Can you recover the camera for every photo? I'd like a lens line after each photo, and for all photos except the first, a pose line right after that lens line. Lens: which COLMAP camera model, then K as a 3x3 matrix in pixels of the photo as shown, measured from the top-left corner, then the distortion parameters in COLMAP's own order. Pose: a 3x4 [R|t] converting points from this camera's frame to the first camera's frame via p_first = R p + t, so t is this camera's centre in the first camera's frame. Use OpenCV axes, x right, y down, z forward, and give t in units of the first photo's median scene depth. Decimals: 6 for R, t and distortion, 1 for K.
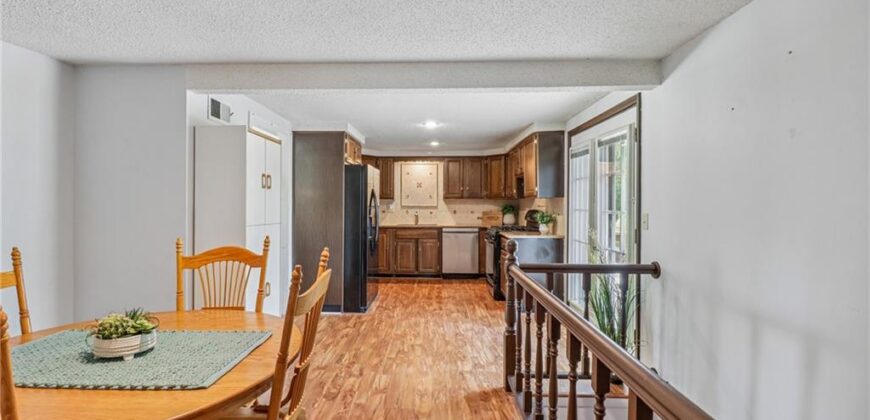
lens RADIAL K [[395.0, 0, 423.6], [0, 395.0, 206.0], [0, 0, 1]] dist [-0.001560, -0.000300]
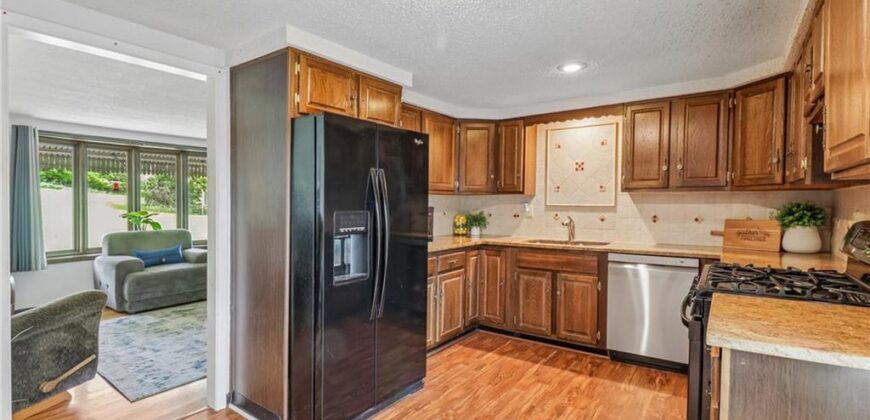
lens RADIAL K [[412.5, 0, 435.0], [0, 412.5, 210.0], [0, 0, 1]] dist [-0.001672, -0.000629]
pose [[0.828964, 0.009551, -0.559221, 0.150209], [-0.001776, 0.999894, 0.014445, -0.002416], [0.559299, -0.010982, 0.828893, 0.478201]]
